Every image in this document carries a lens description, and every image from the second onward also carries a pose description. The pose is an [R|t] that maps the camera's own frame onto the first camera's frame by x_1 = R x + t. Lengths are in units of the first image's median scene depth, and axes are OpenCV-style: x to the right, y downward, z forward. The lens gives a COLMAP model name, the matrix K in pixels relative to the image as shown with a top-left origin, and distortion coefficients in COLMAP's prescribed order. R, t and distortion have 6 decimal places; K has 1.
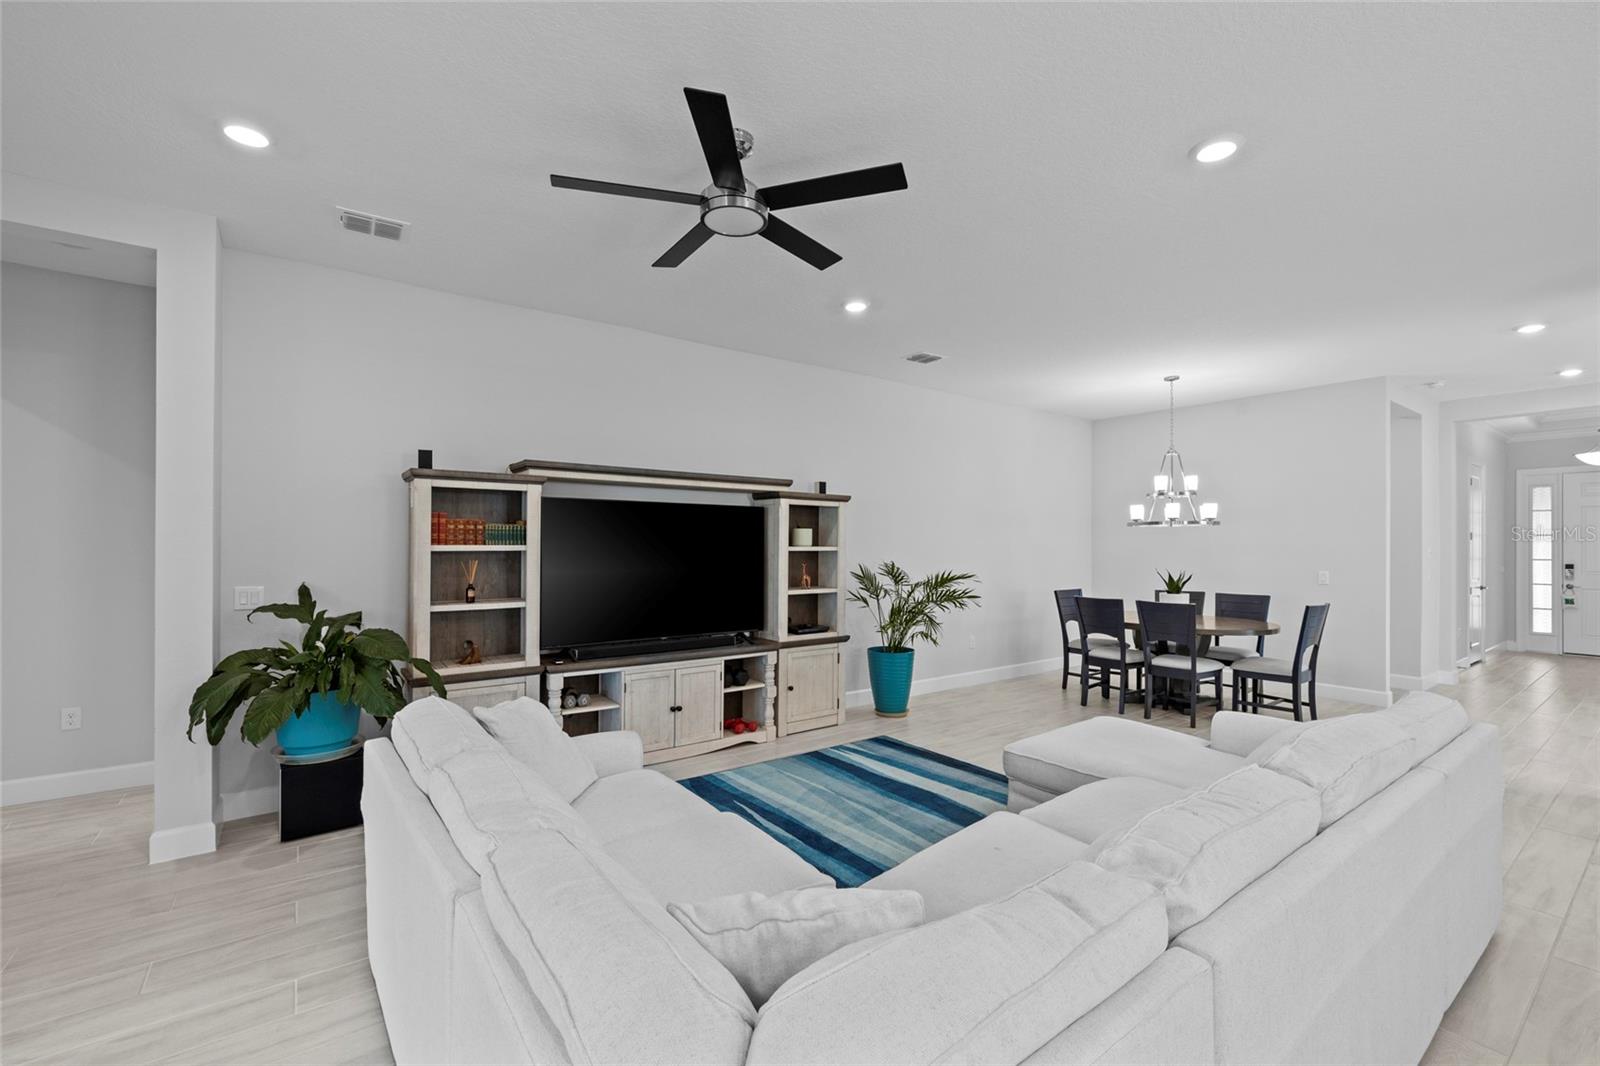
lens RADIAL K [[663.7, 0, 795.6], [0, 663.7, 535.9], [0, 0, 1]] dist [-0.000899, -0.000100]
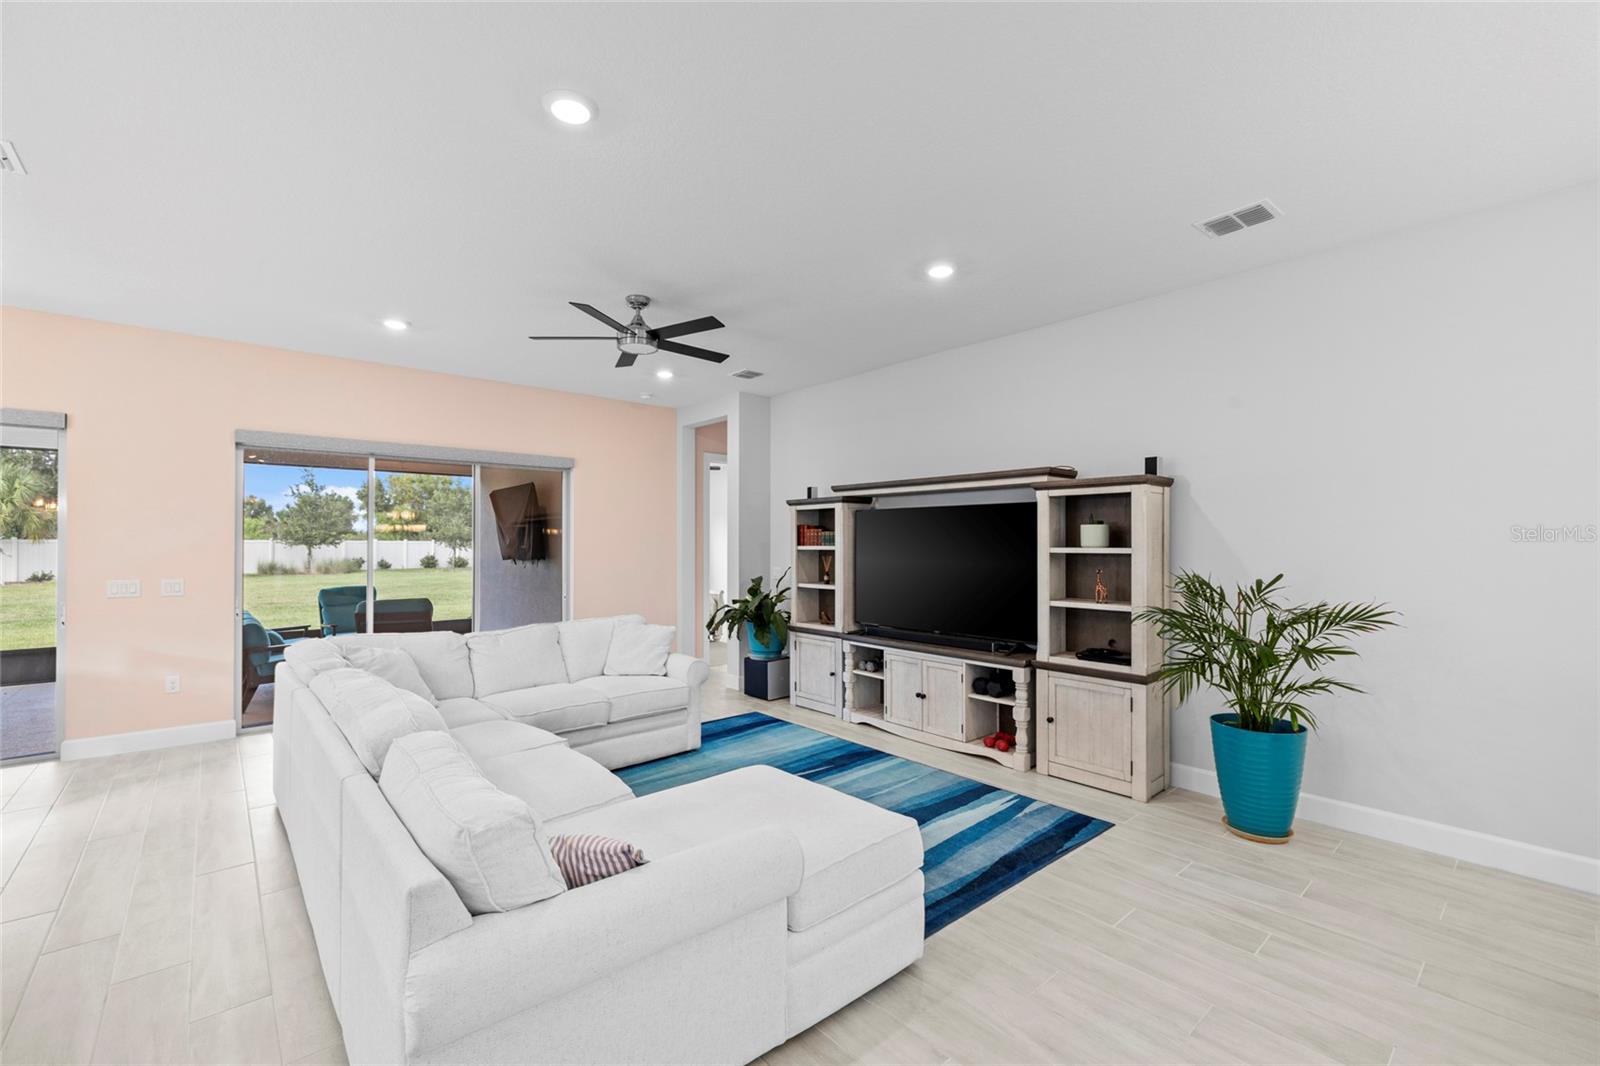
lens RADIAL K [[663.7, 0, 795.6], [0, 663.7, 535.9], [0, 0, 1]] dist [-0.000899, -0.000100]
pose [[0.100164, -0.016364, -0.994836, 0.901924], [0.010854, 0.999823, -0.015353, 0.012083], [0.994912, -0.009260, 0.100324, 0.697073]]
